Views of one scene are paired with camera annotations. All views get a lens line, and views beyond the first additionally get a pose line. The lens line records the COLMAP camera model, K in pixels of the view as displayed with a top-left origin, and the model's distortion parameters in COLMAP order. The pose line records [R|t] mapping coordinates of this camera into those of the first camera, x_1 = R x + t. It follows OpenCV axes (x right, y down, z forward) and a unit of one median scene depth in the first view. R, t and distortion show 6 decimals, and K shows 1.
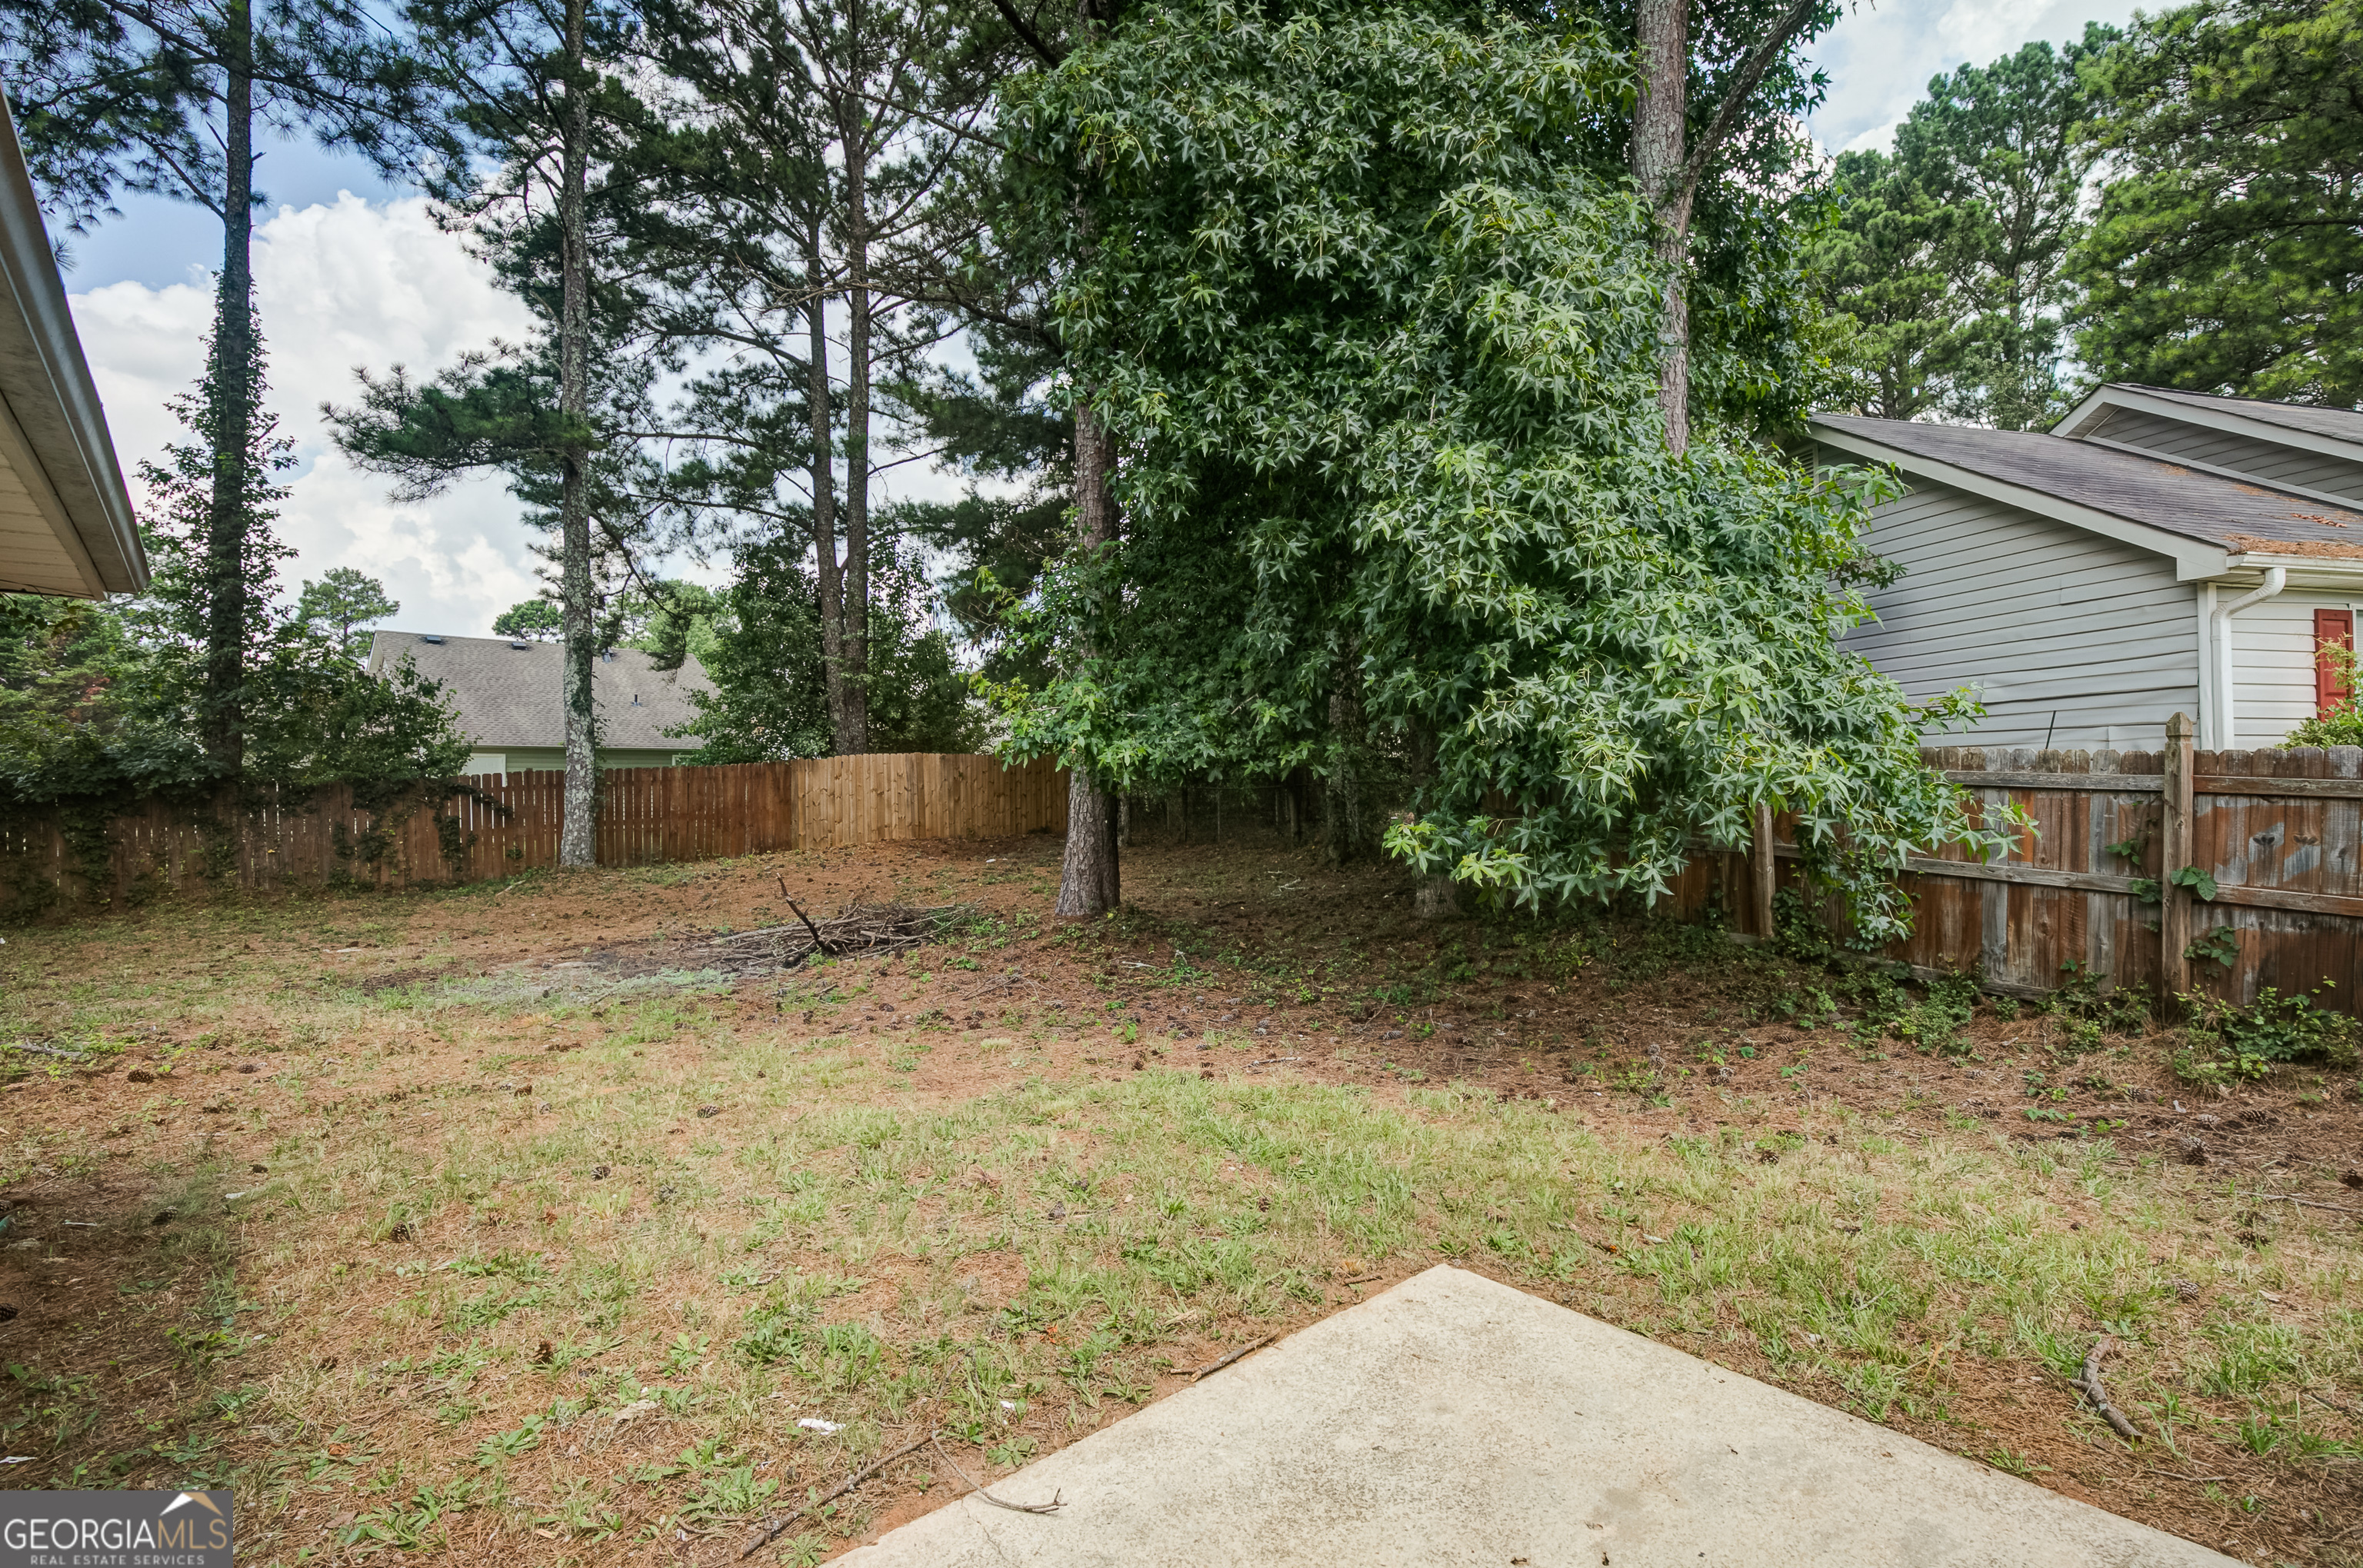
lens RADIAL K [[1109.7, 0, 1221.4], [0, 1109.7, 802.7], [0, 0, 1]] dist [0.001067, 0.001345]
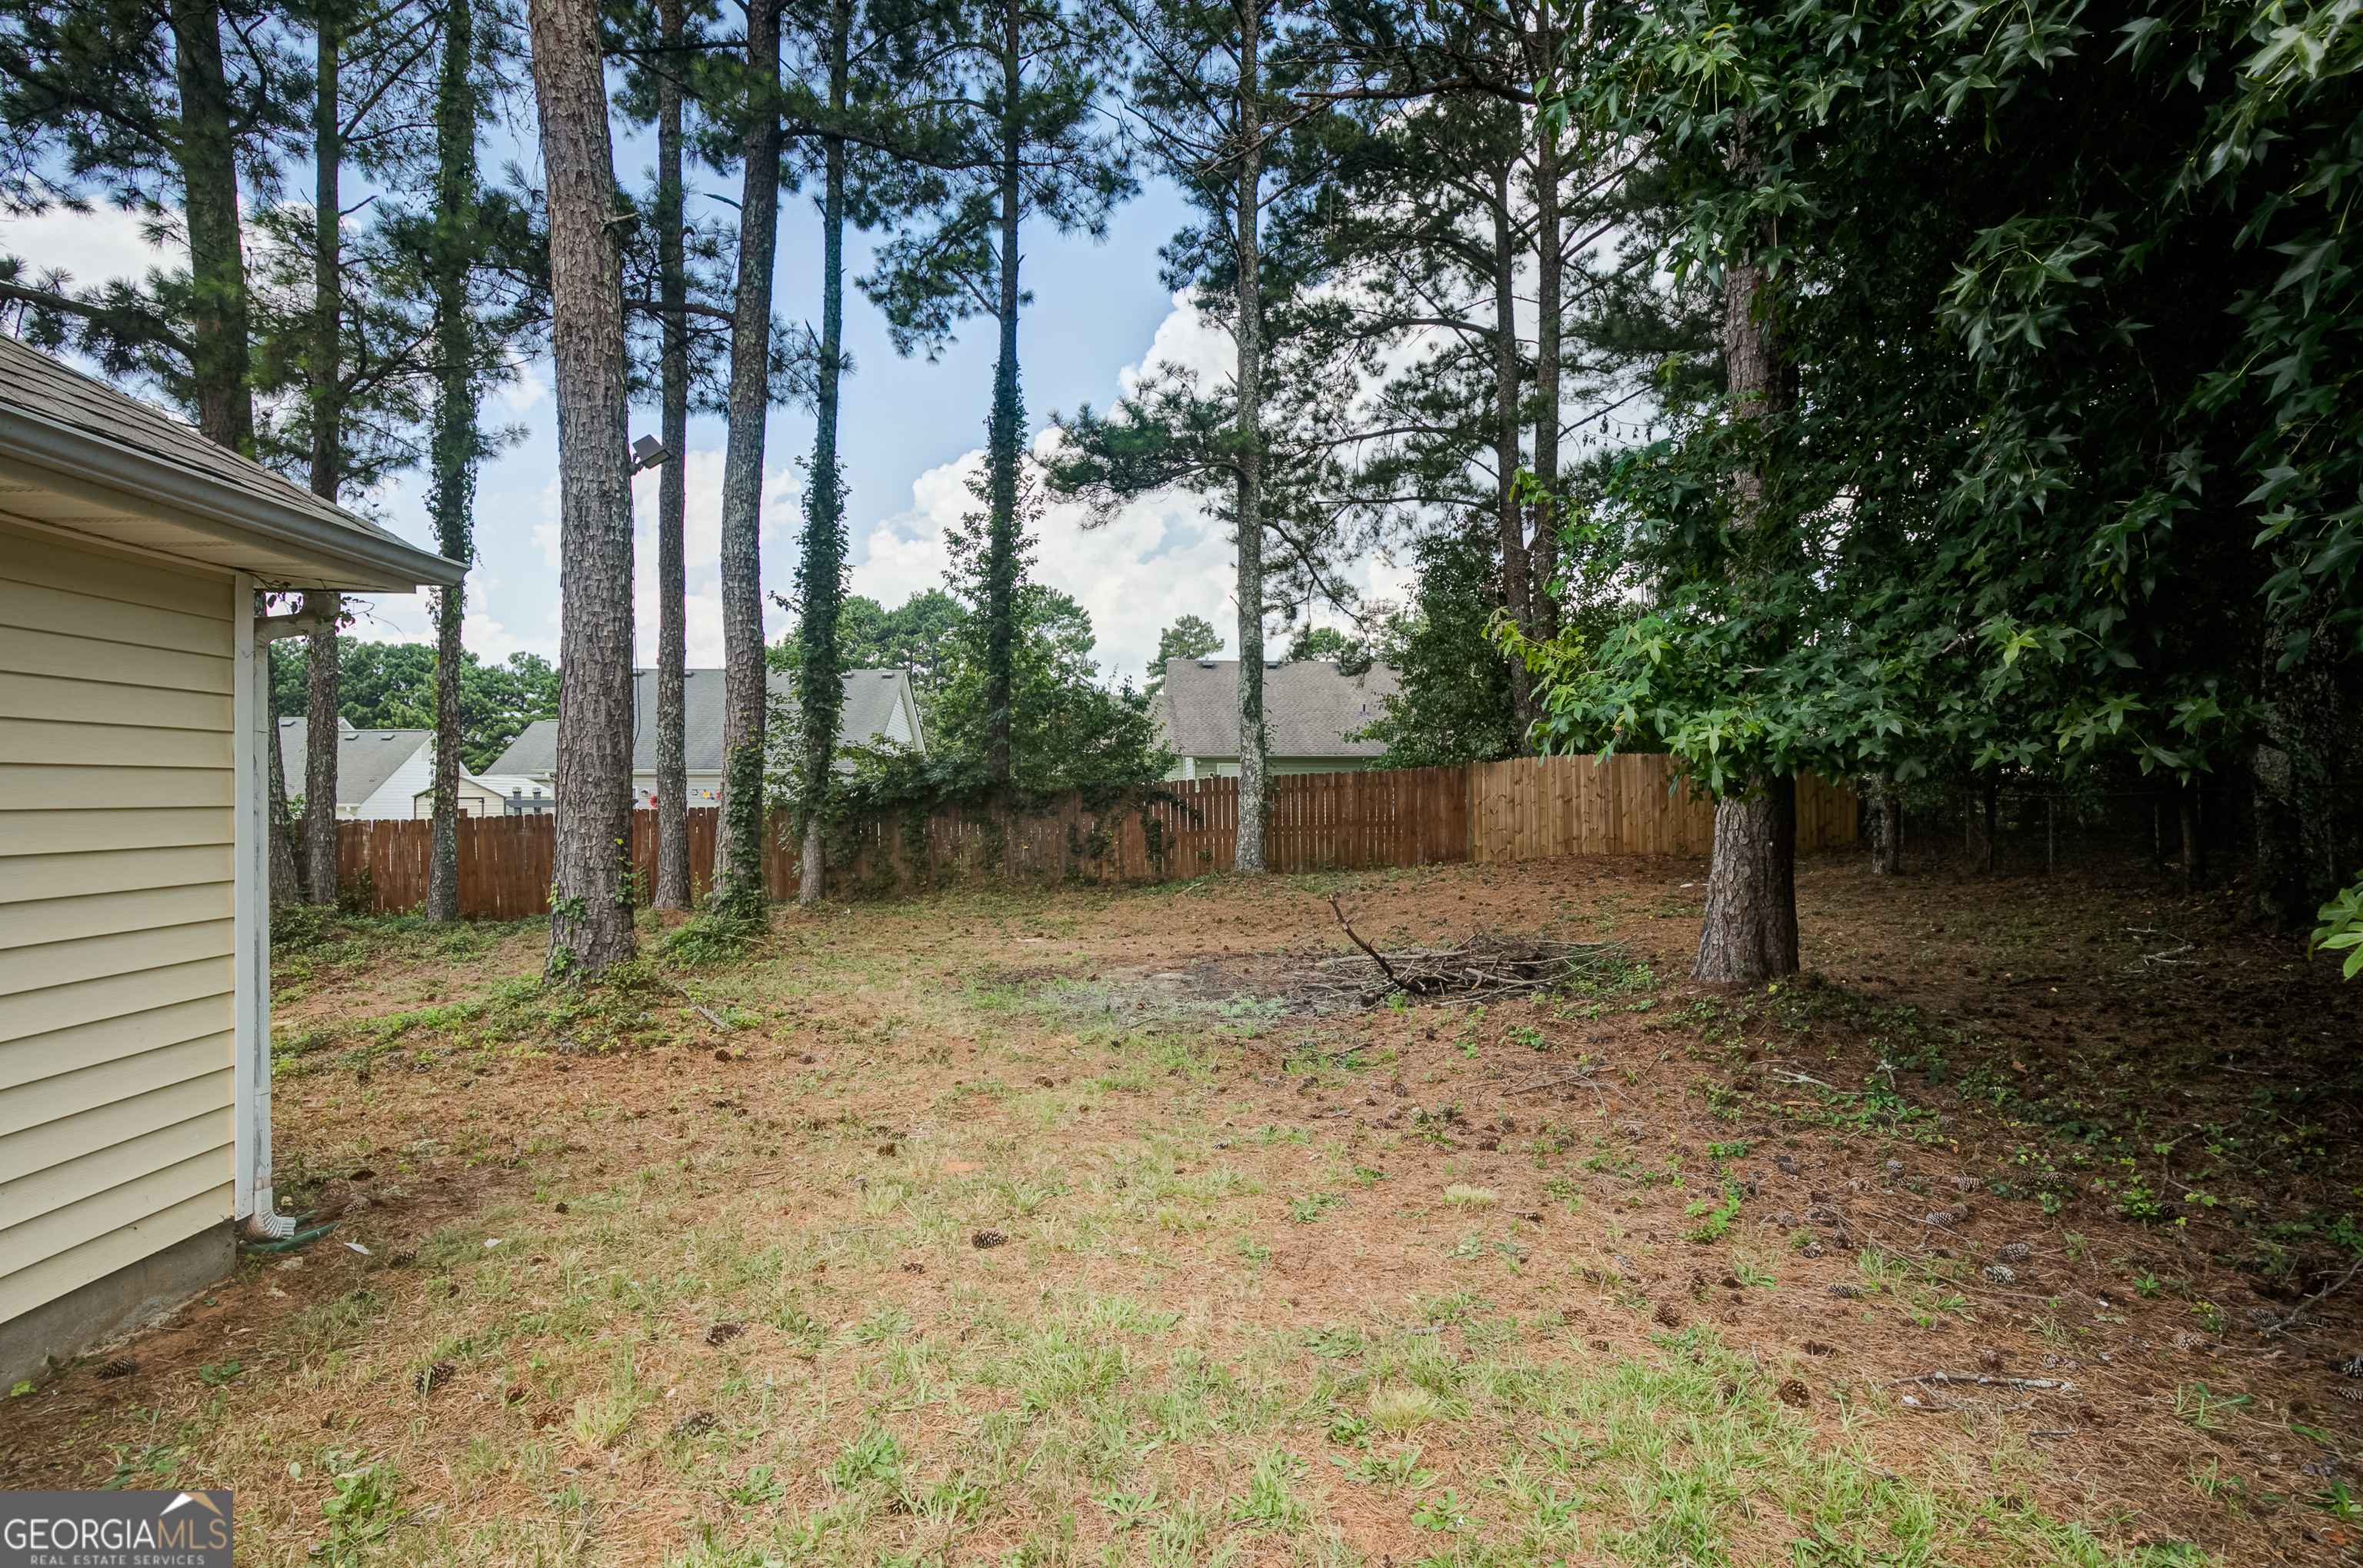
lens RADIAL K [[1109.7, 0, 1221.4], [0, 1109.7, 802.7], [0, 0, 1]] dist [0.001067, 0.001345]
pose [[0.777103, 0.006007, -0.629344, 0.039636], [-0.010065, 0.999945, -0.002883, -0.001837], [0.629293, 0.008575, 0.777121, 0.195173]]
